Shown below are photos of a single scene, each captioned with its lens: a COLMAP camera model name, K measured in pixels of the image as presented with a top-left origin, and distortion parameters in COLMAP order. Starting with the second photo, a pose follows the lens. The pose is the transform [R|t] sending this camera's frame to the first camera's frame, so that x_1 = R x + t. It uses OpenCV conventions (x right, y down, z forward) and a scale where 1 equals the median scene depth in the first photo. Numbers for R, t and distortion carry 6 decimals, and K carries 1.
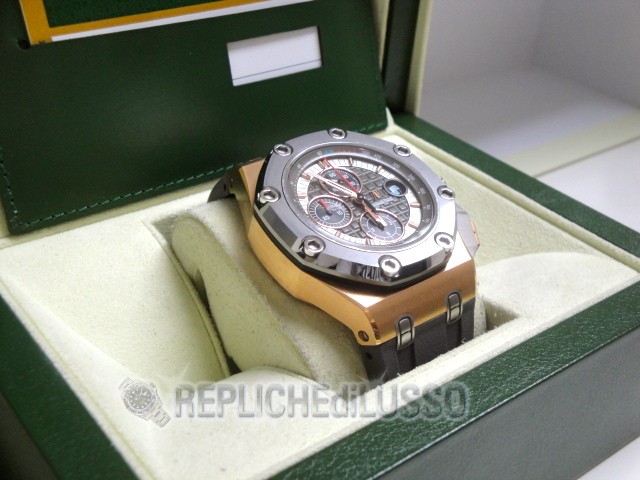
lens RADIAL K [[862.2, 0, 331.8], [0, 862.2, 241.2], [0, 0, 1]] dist [0.068538, 0.000000]
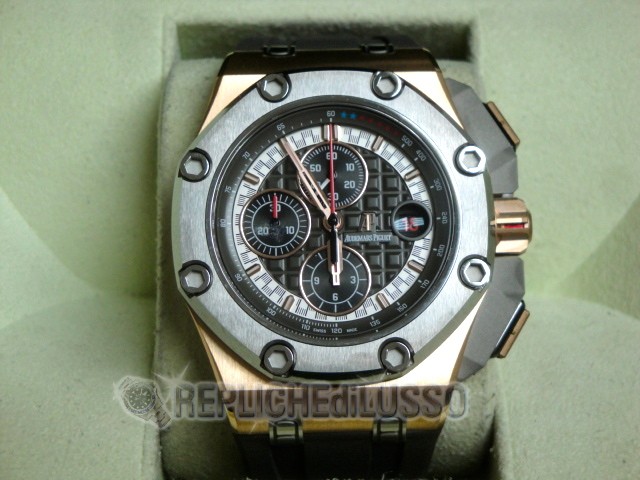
lens RADIAL K [[1442.8, 0, 323.2], [0, 1442.8, 235.5], [0, 0, 1]] dist [0.331485, 0.000000]
pose [[0.785146, 0.524509, -0.329296, 0.362367], [-0.289040, 0.780597, 0.554188, -0.596397], [0.547724, -0.339939, 0.764487, 0.164928]]
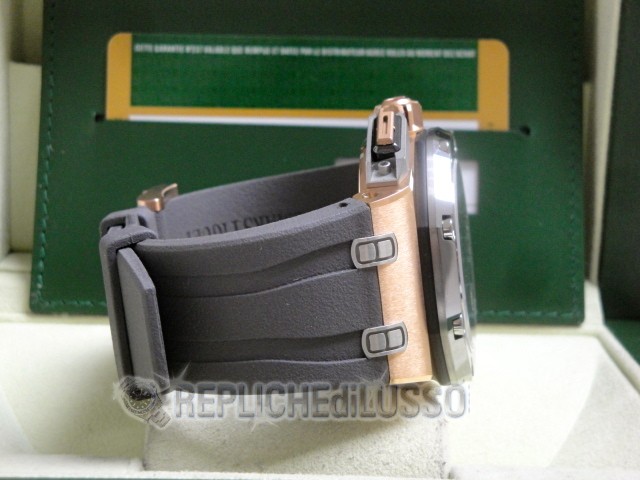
lens RADIAL K [[1442.8, 0, 319.0], [0, 1442.8, 239.5], [0, 0, 1]] dist [0.331485, 0.000000]
pose [[0.792165, 0.075465, -0.605624, 0.798237], [-0.303615, 0.909548, -0.283797, 0.269393], [0.529427, 0.408690, 0.743424, -0.002145]]
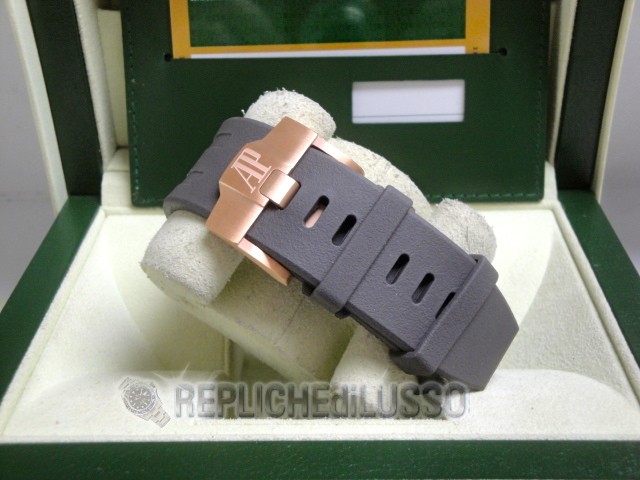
lens RADIAL K [[862.2, 0, 315.7], [0, 862.2, 239.3], [0, 0, 1]] dist [0.068538, 0.000000]
pose [[0.765002, 0.250943, -0.593126, 0.583133], [-0.273603, 0.960358, 0.053426, -0.100344], [0.583020, 0.121410, 0.803335, 0.170833]]
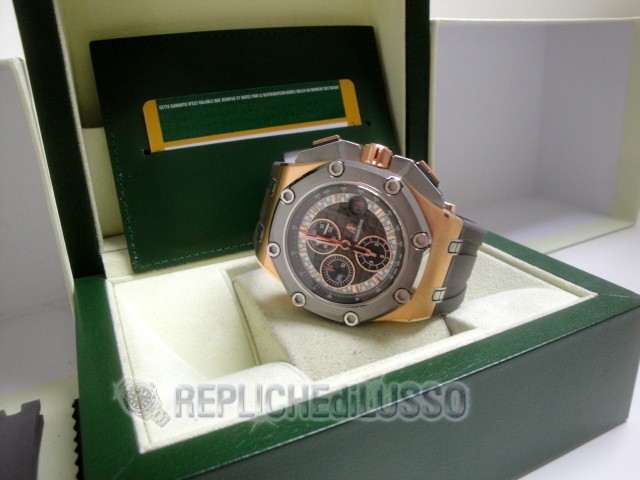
lens RADIAL K [[533.3, 0, 320.8], [0, 533.3, 239.5], [0, 0, 1]] dist [-0.131171, 0.005069]
pose [[0.967086, -0.032246, -0.252399, 0.190219], [-0.019873, 0.979335, -0.201265, 0.116191], [0.253674, 0.199657, 0.946460, 0.199285]]
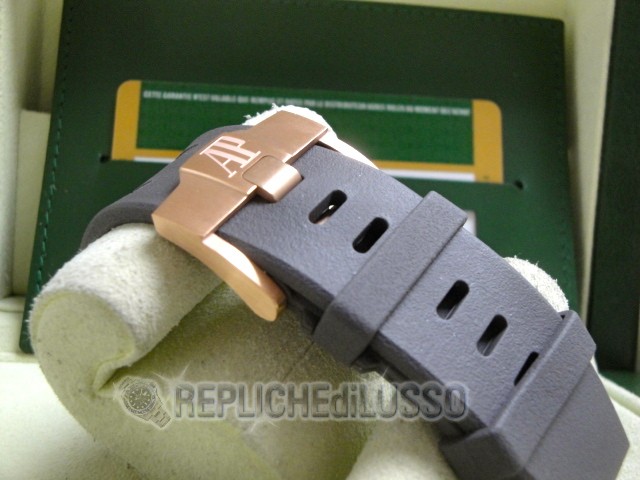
lens RADIAL K [[862.2, 0, 326.6], [0, 862.2, 234.4], [0, 0, 1]] dist [0.068538, 0.000000]
pose [[0.830851, 0.013239, -0.556337, 0.376910], [-0.298587, 0.854236, -0.425590, 0.175811], [0.469609, 0.519717, 0.713696, 0.468811]]
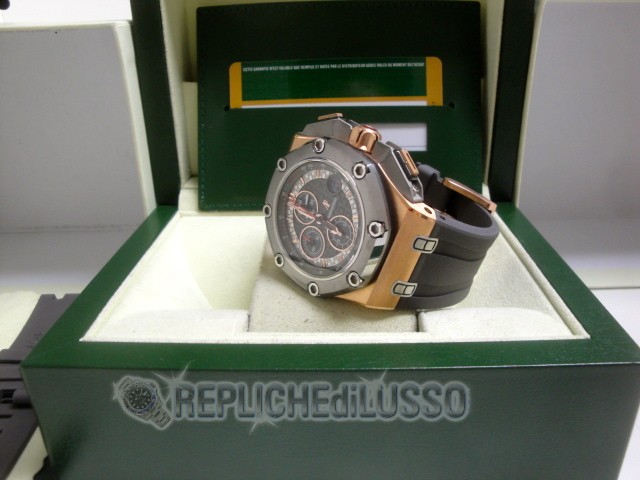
lens RADIAL K [[533.3, 0, 323.1], [0, 533.3, 235.9], [0, 0, 1]] dist [-0.131171, 0.005069]
pose [[0.764566, 0.176154, -0.620007, 0.521397], [-0.279066, 0.957563, -0.072073, 0.051918], [0.581000, 0.228127, 0.781279, 0.312950]]
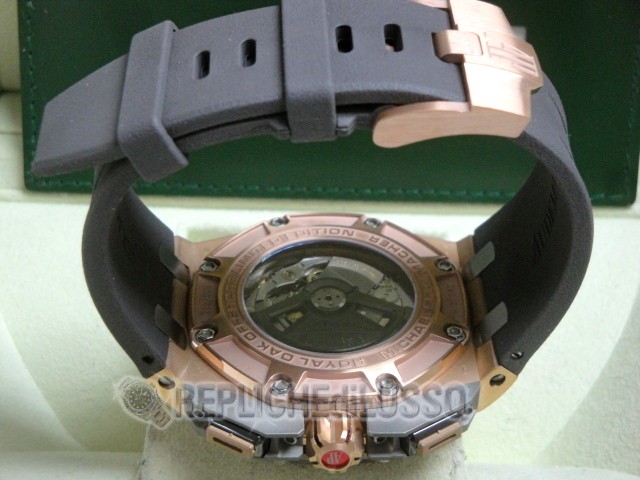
lens RADIAL K [[1442.8, 0, 317.3], [0, 1442.8, 237.5], [0, 0, 1]] dist [0.331485, 0.000000]
pose [[0.762132, 0.329951, -0.557035, 0.648750], [-0.309503, 0.941387, 0.134155, -0.241290], [0.568650, 0.070160, 0.819582, 0.015672]]
